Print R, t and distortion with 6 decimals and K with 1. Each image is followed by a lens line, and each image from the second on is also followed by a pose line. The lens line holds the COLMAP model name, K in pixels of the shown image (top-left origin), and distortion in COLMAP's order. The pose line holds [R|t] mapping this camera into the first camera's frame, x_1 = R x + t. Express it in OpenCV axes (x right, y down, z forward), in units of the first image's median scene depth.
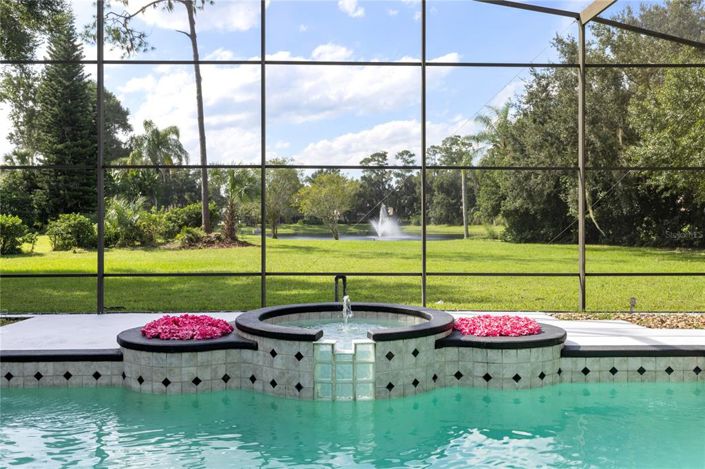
lens RADIAL K [[674.9, 0, 351.2], [0, 674.9, 219.9], [0, 0, 1]] dist [-0.000085, -0.004885]
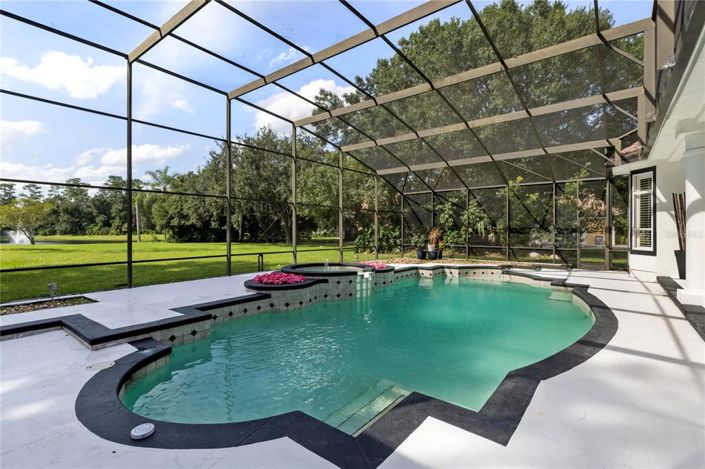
lens RADIAL K [[335.4, 0, 352.5], [0, 335.4, 234.5], [0, 0, 1]] dist [-0.000747, -0.000303]
pose [[0.644003, -0.008435, 0.764976, -0.294293], [0.002513, 0.999957, 0.008911, 0.007230], [-0.765019, -0.003816, 0.643997, 0.069003]]
